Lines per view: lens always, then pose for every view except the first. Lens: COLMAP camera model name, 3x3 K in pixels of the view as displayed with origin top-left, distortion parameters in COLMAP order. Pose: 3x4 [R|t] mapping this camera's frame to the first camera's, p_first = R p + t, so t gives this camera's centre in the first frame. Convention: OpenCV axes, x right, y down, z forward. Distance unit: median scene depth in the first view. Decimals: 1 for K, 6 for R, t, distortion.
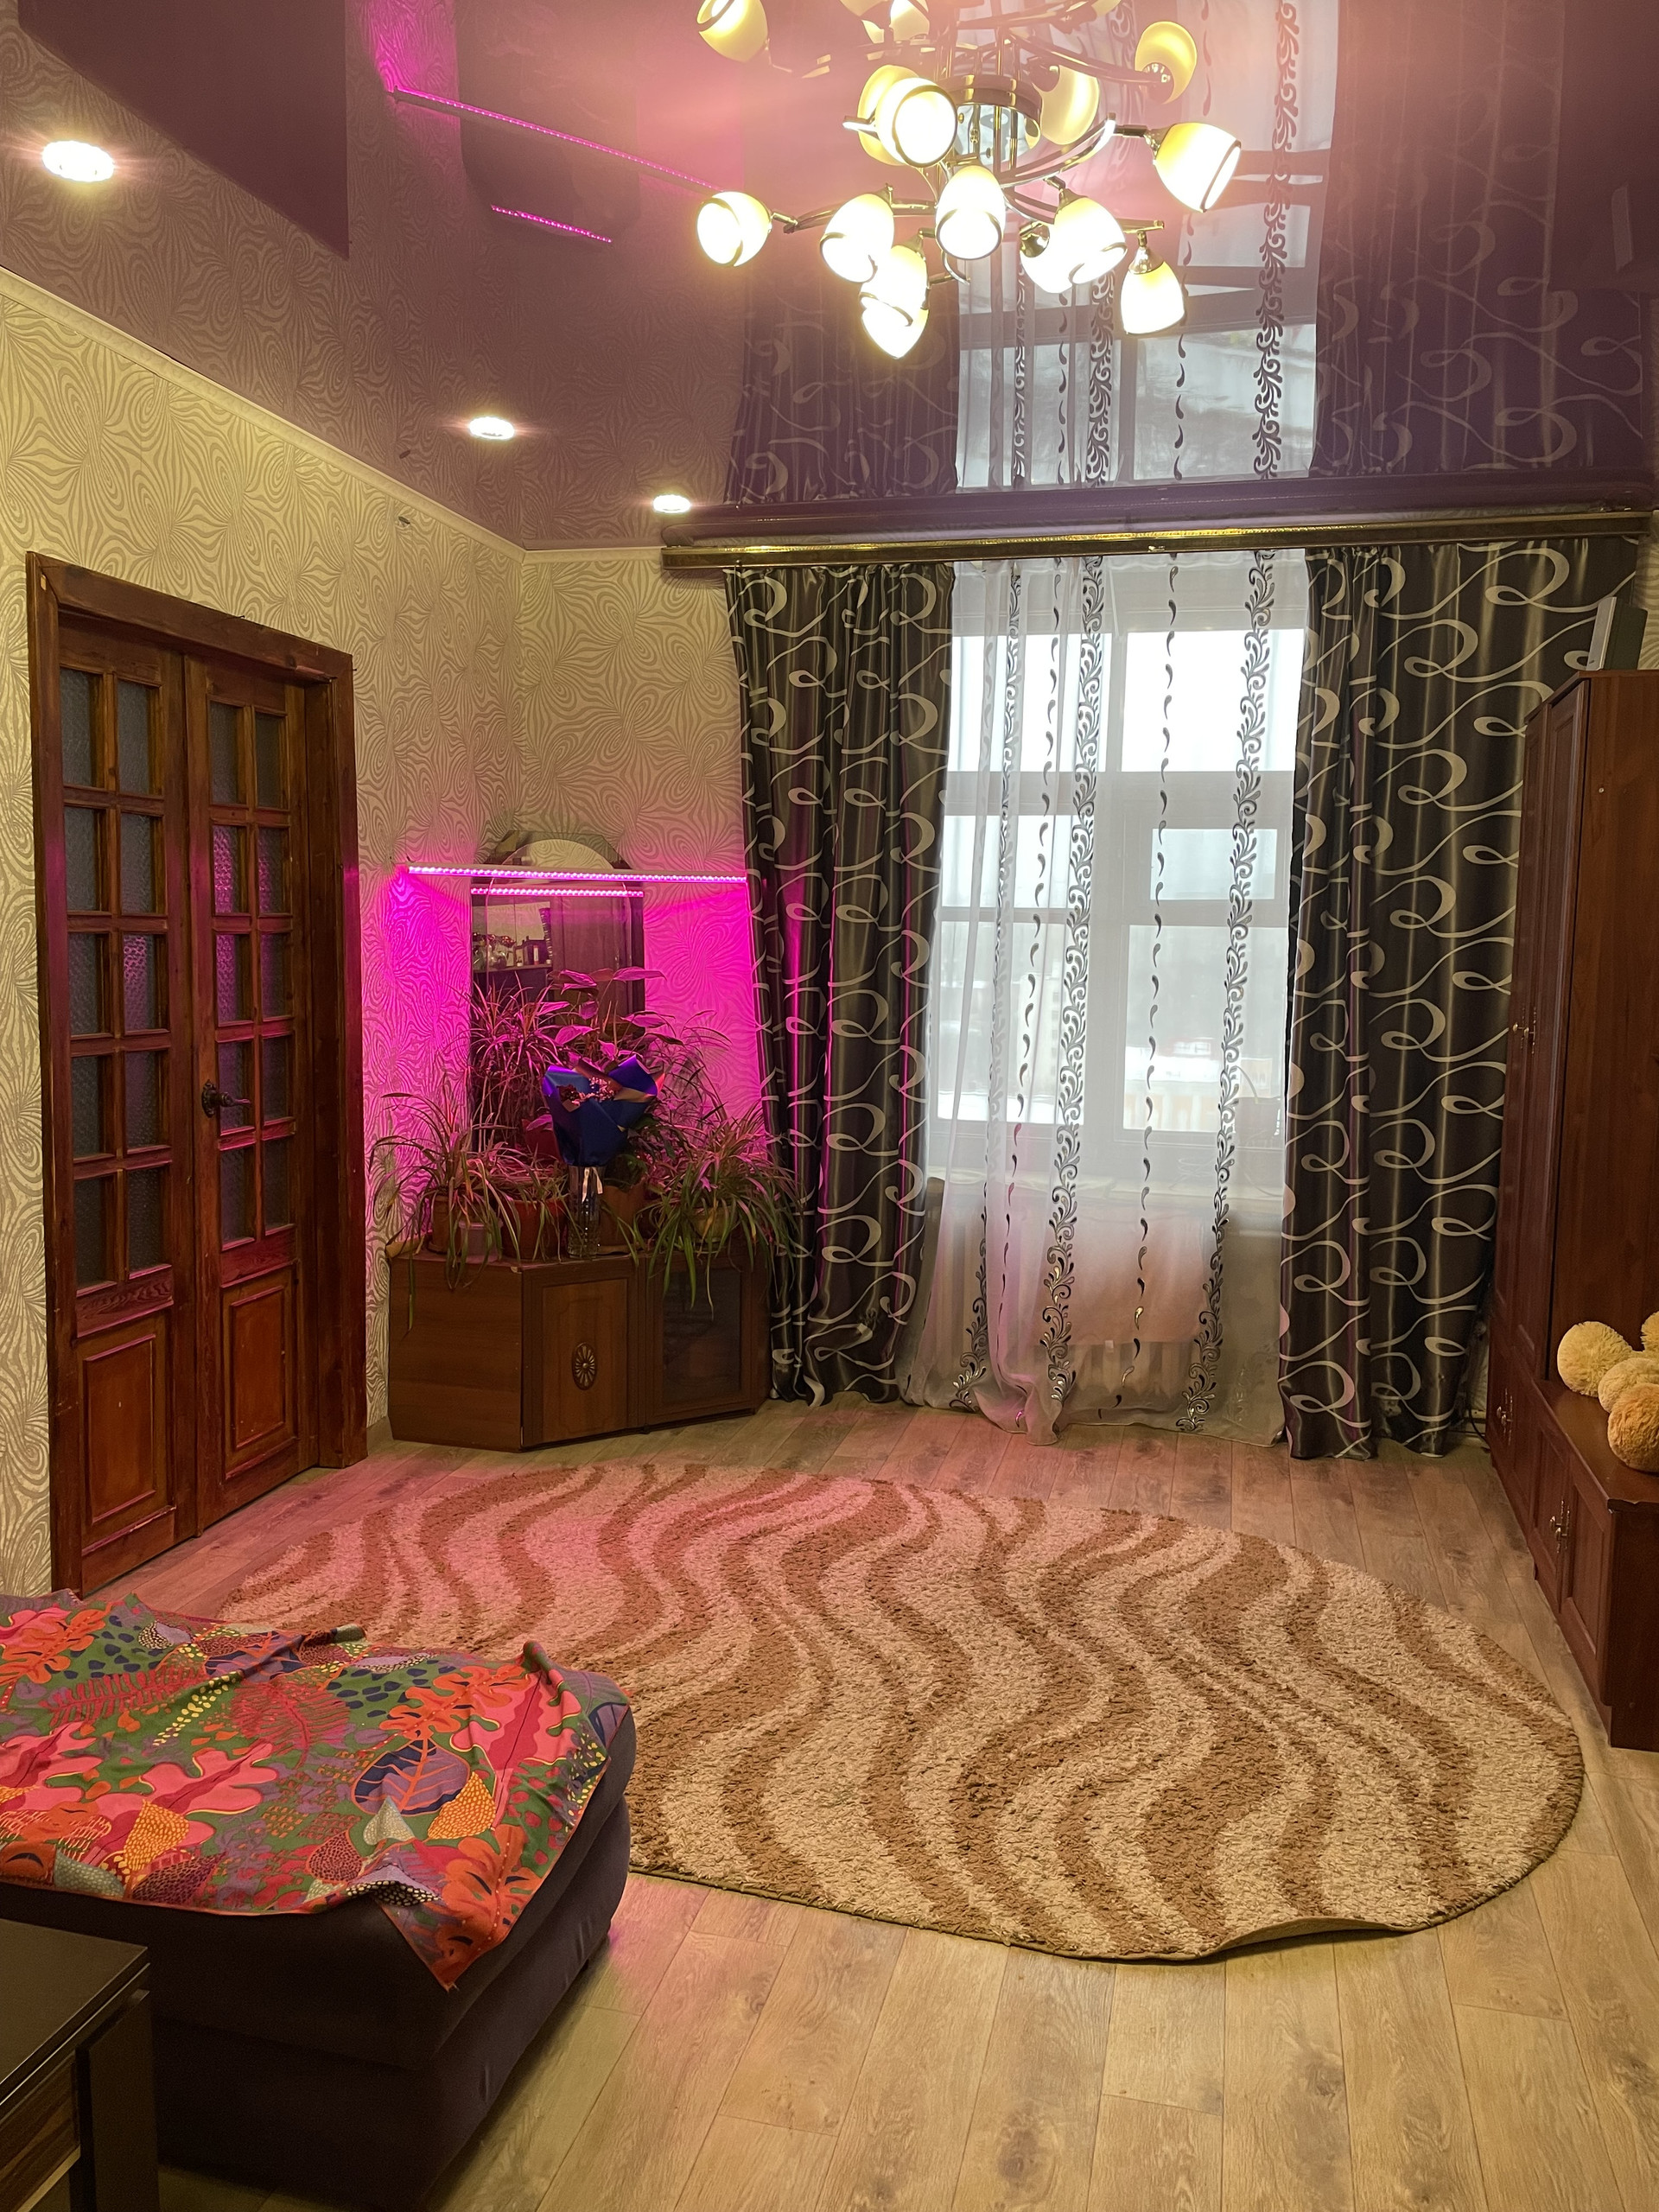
lens RADIAL K [[1666.6, 0, 830.0], [0, 1666.6, 1093.9], [0, 0, 1]] dist [-0.000779, -0.034369]
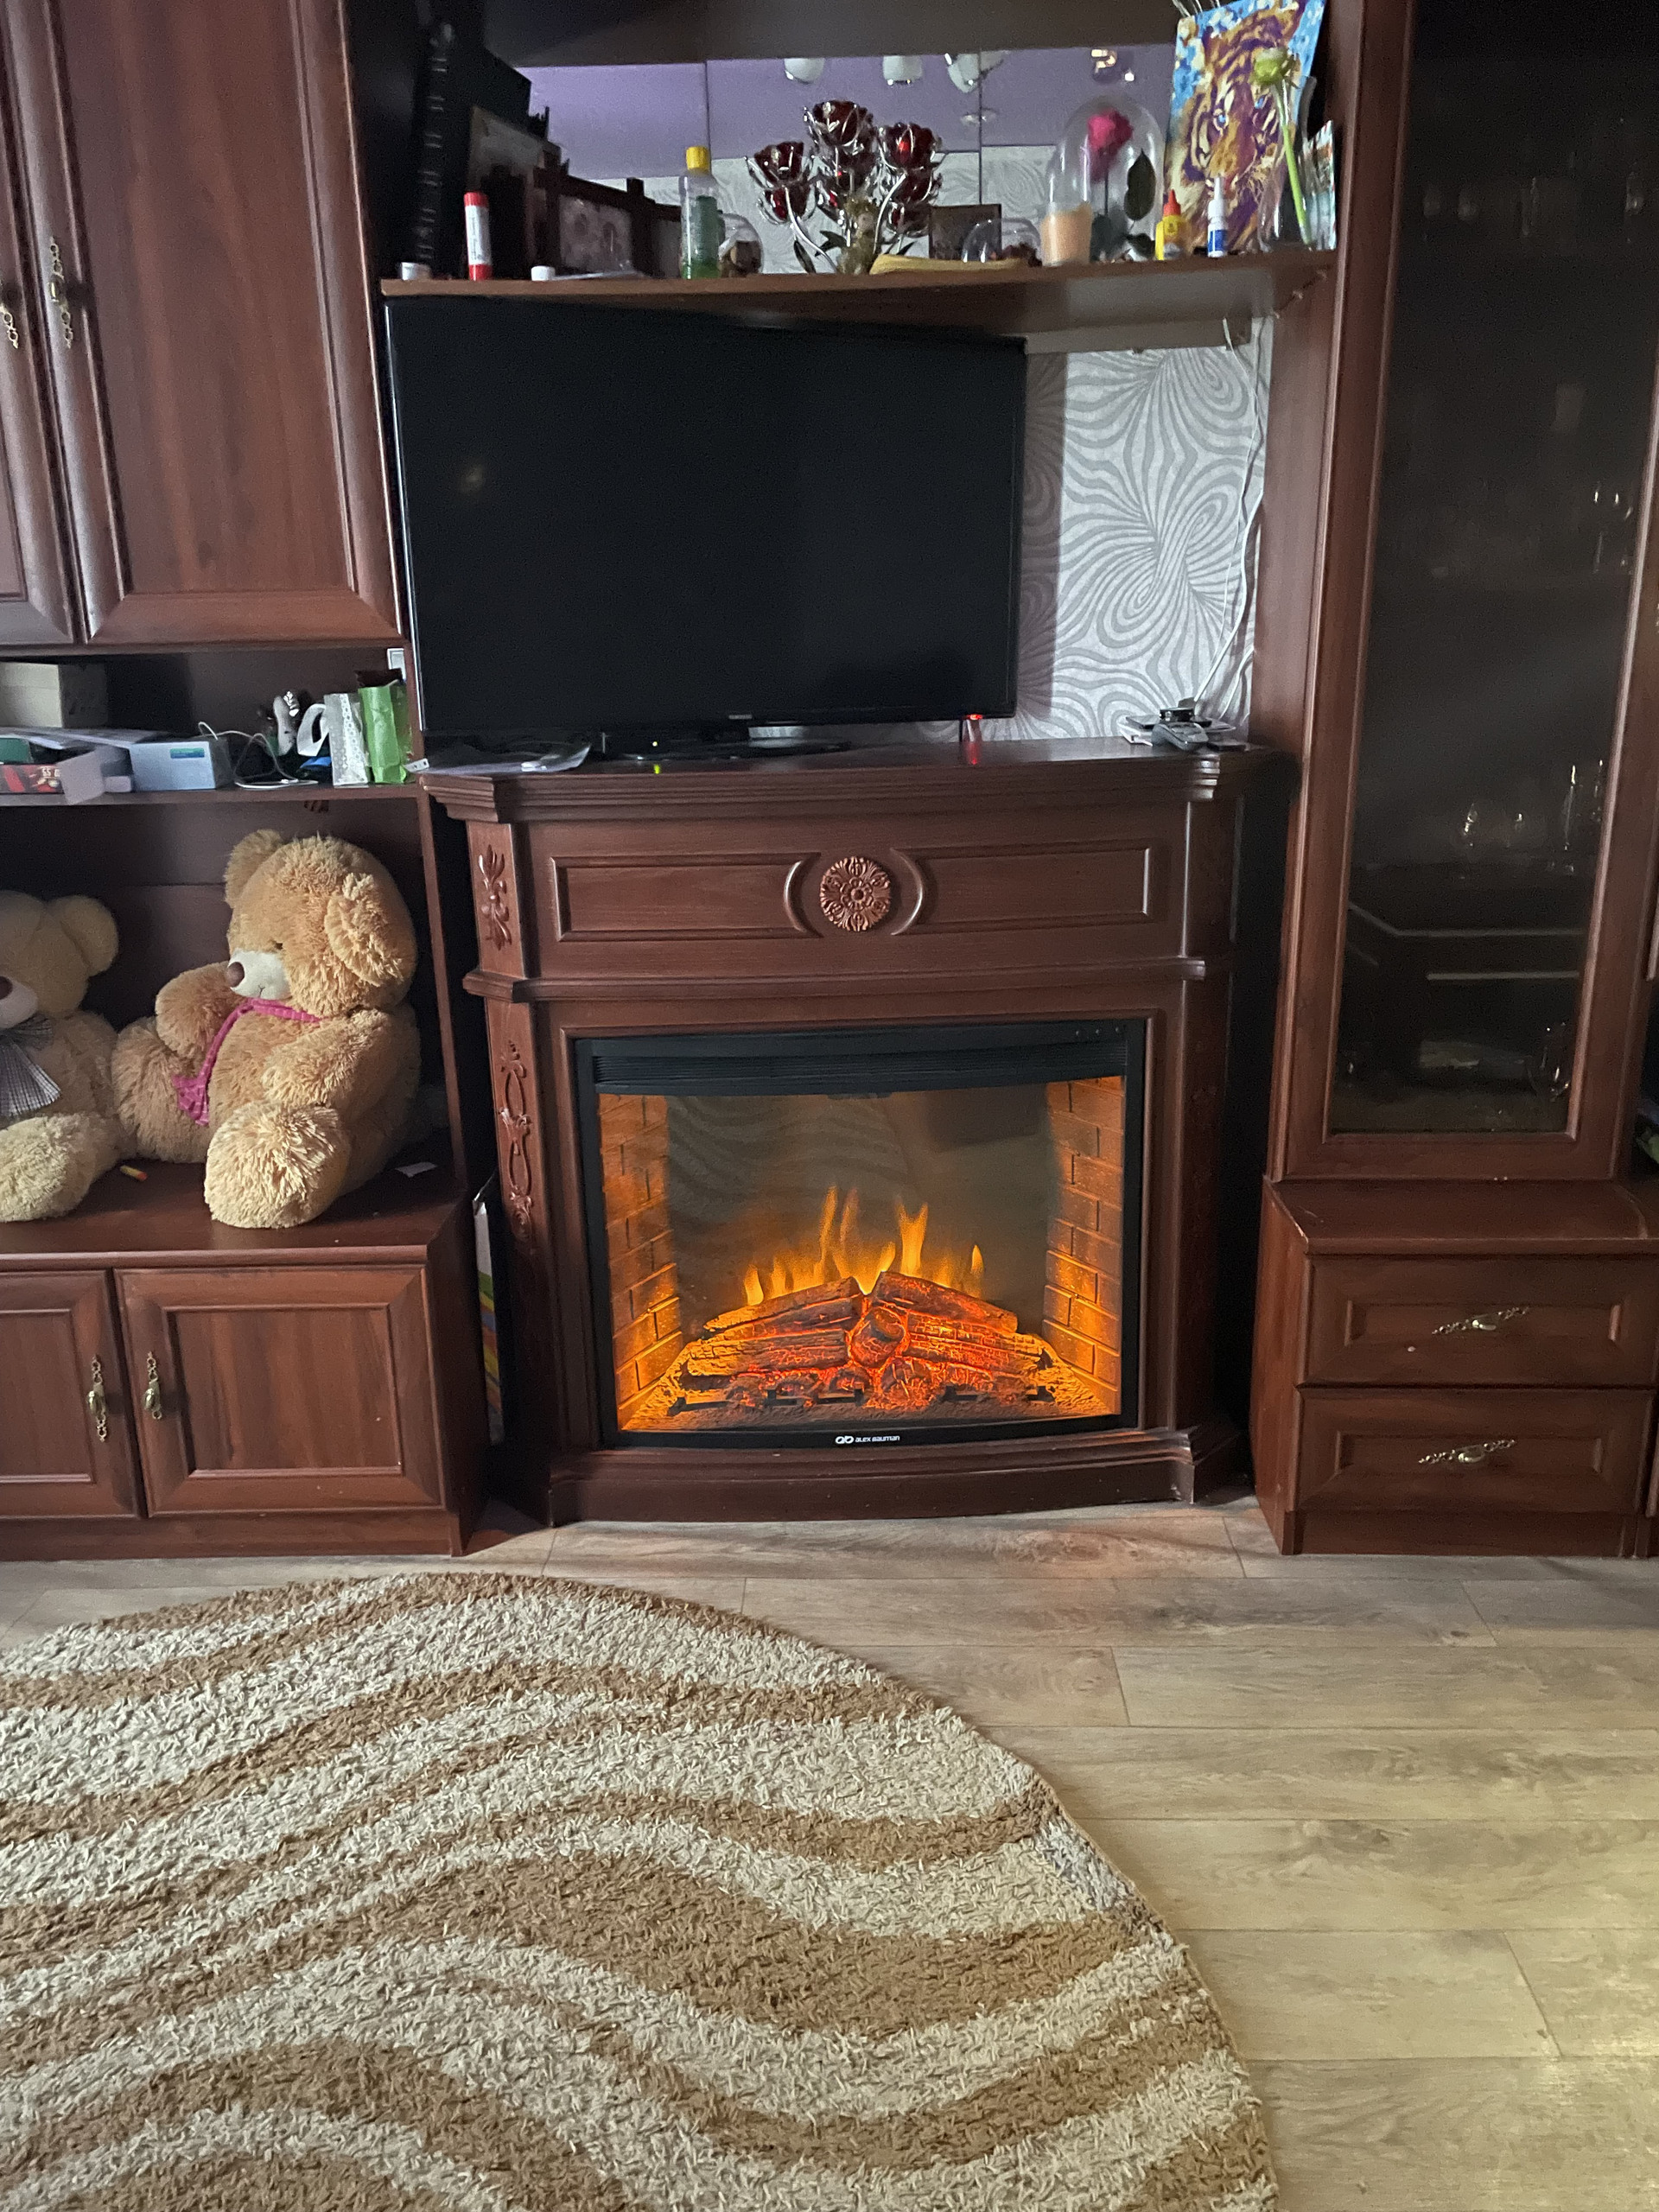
lens RADIAL K [[1666.6, 0, 833.3], [0, 1666.6, 1107.4], [0, 0, 1]] dist [-0.000779, -0.034369]
pose [[-0.231158, -0.283610, 0.930662, -0.180541], [0.112838, 0.942299, 0.315183, -0.011666], [-0.966351, 0.177871, -0.185818, 0.822898]]
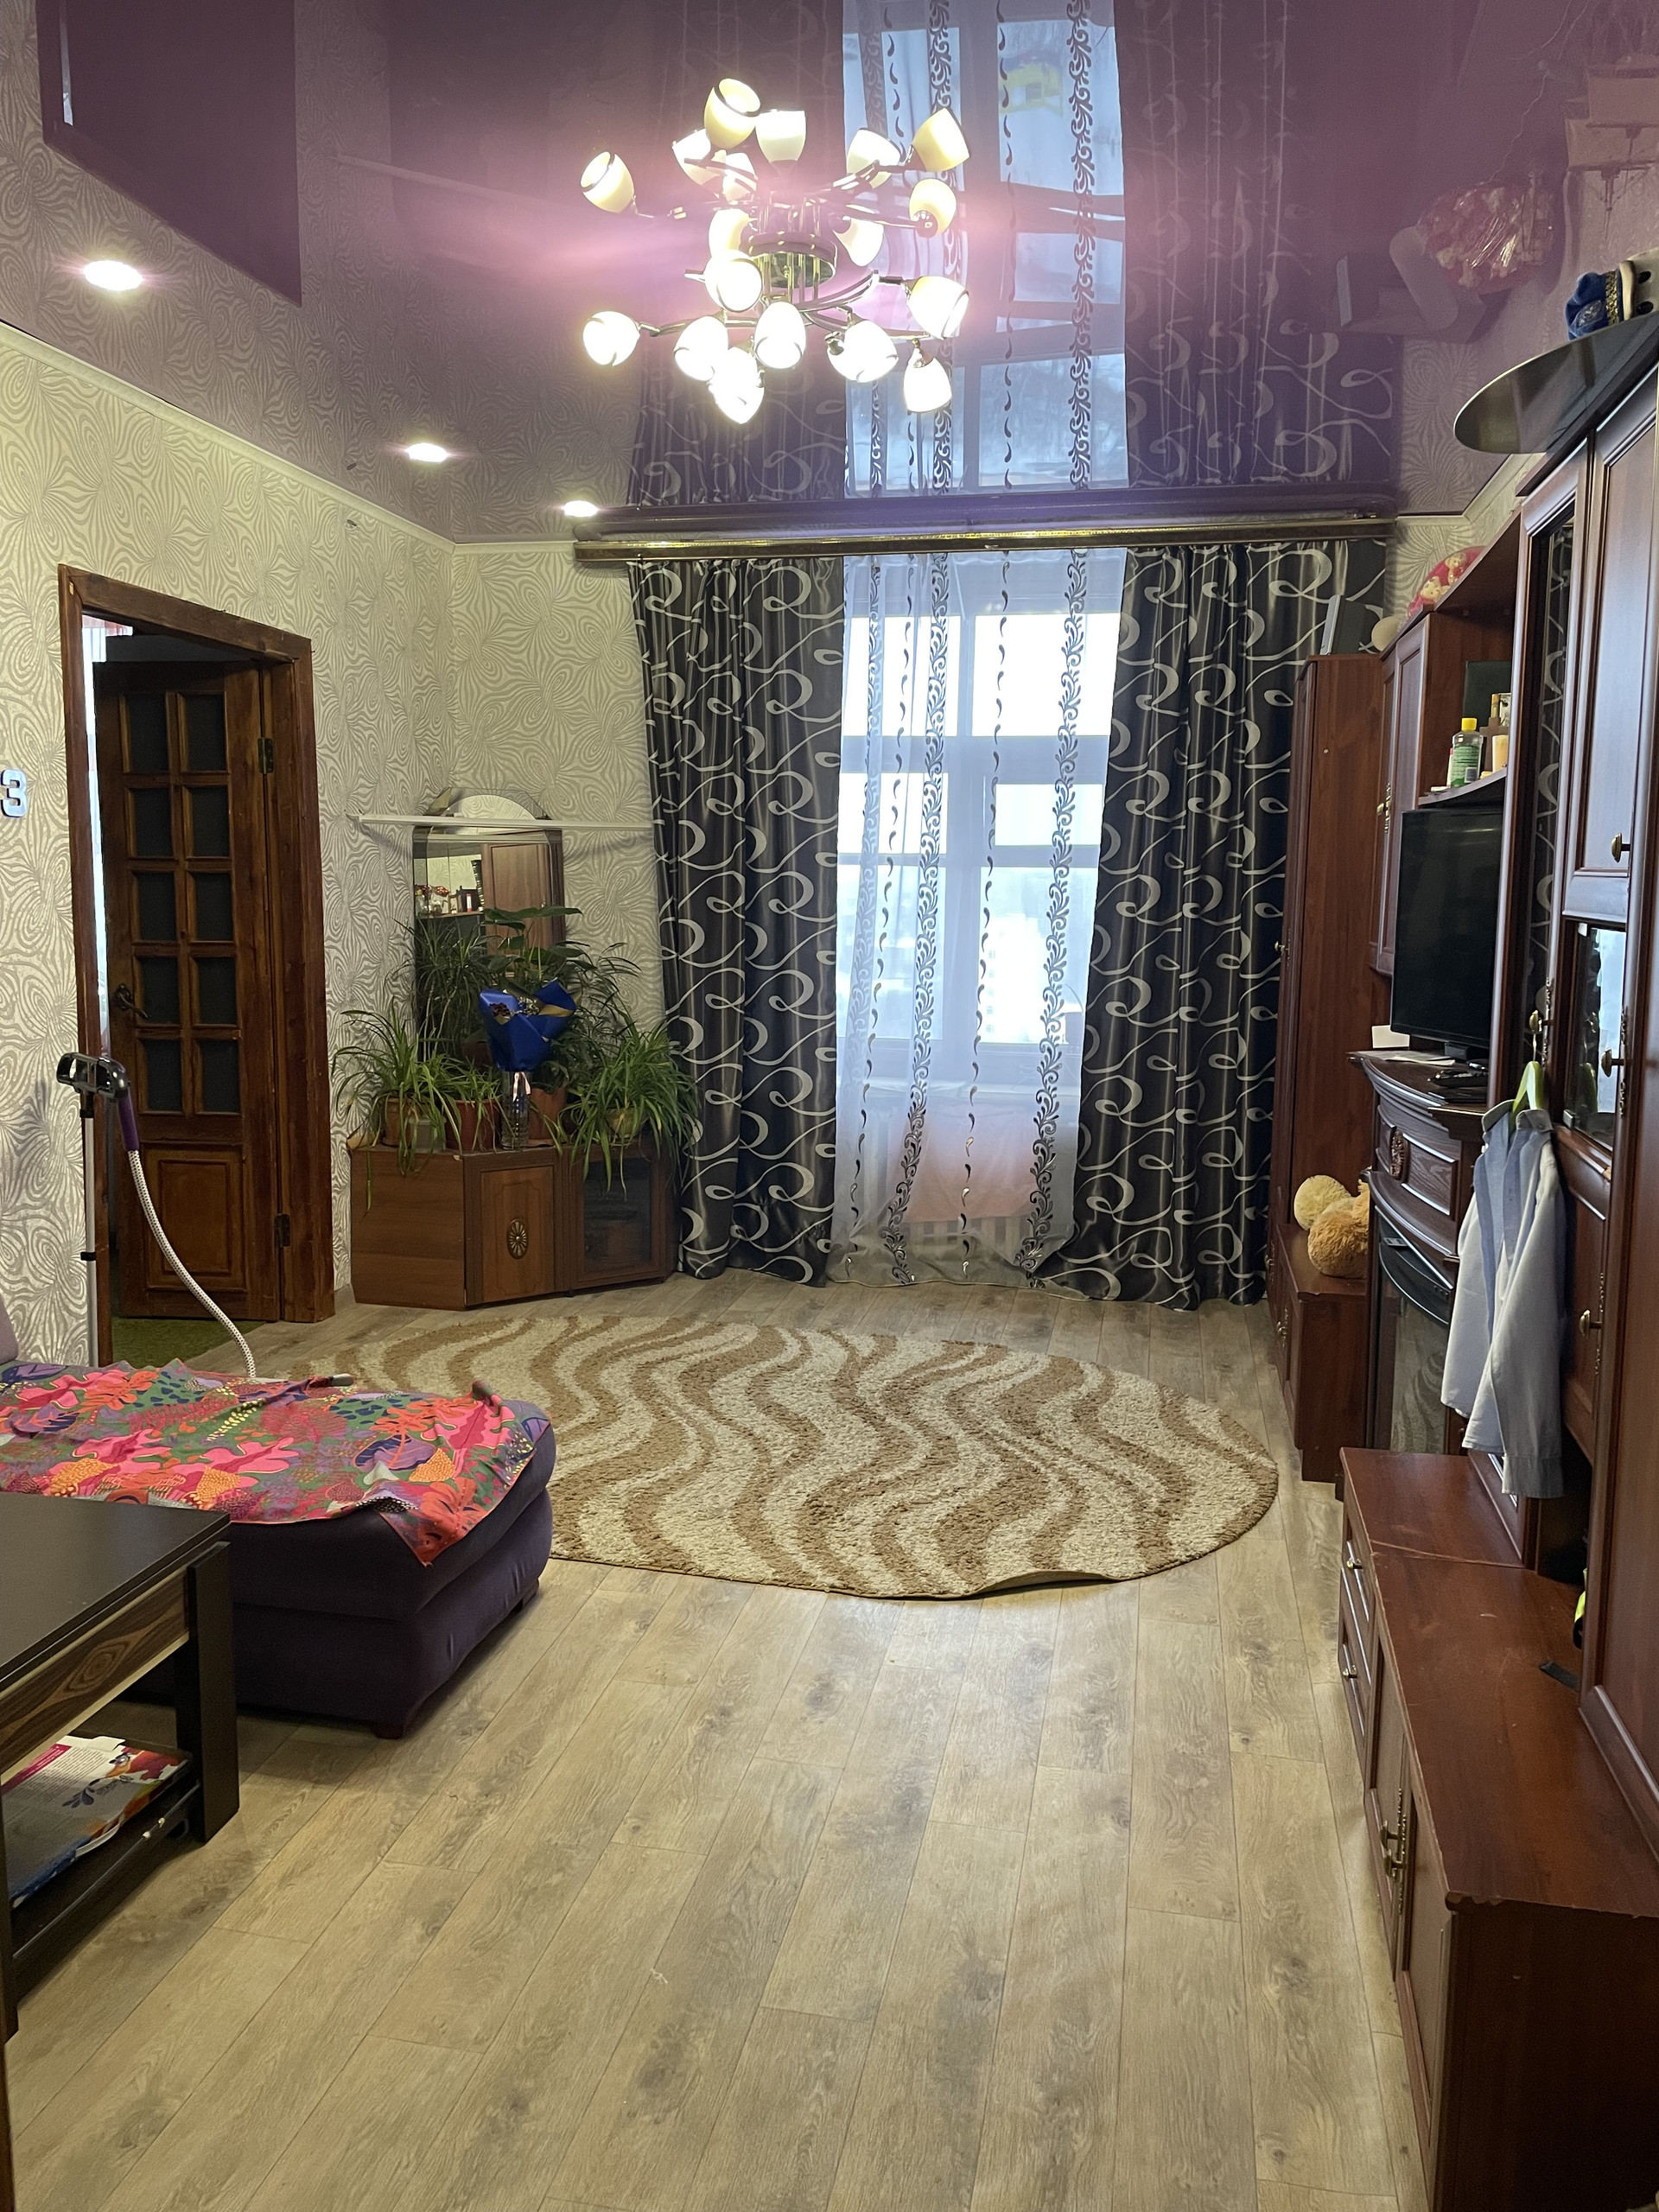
lens RADIAL K [[1666.6, 0, 844.4], [0, 1666.6, 1107.4], [0, 0, 1]] dist [-0.000779, -0.034369]
pose [[0.998875, -0.011473, 0.046008, 0.042871], [0.009998, 0.999432, 0.032175, 0.044324], [-0.046351, -0.031679, 0.998423, -0.261428]]
